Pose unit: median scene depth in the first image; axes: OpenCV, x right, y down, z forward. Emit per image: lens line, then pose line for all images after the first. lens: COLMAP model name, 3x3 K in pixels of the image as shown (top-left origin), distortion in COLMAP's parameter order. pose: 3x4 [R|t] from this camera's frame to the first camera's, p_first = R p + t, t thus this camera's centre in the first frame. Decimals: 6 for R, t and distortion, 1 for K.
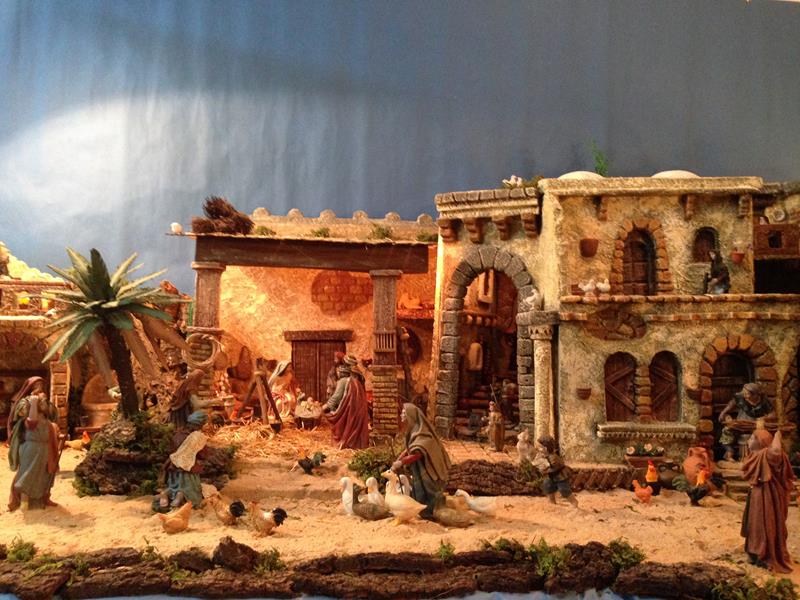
lens RADIAL K [[735.2, 0, 396.0], [0, 735.2, 300.8], [0, 0, 1]] dist [0.114218, -0.195244]
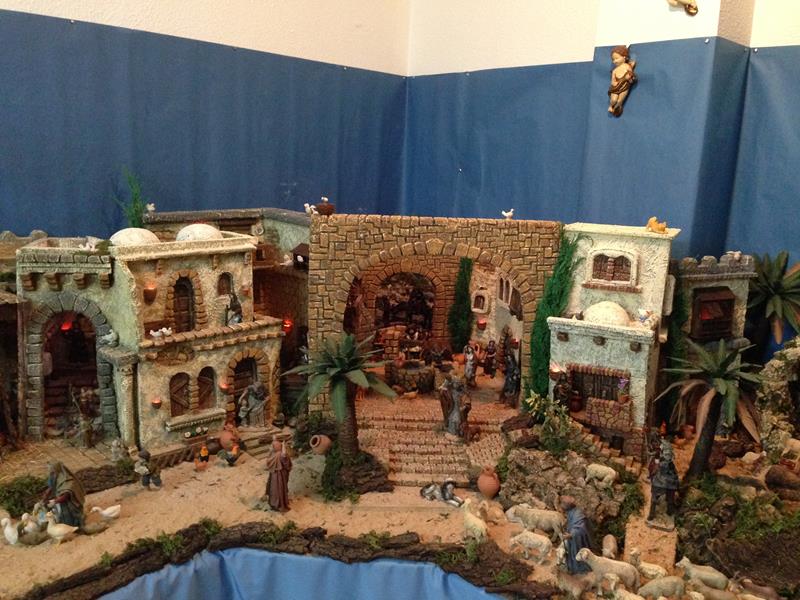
lens RADIAL K [[735.2, 0, 396.0], [0, 735.2, 300.8], [0, 0, 1]] dist [0.114218, -0.195244]
pose [[0.758997, -0.113592, 0.641109, -0.287775], [-0.038981, 0.974969, 0.218895, -0.390836], [-0.649926, -0.191132, 0.735571, -0.329606]]
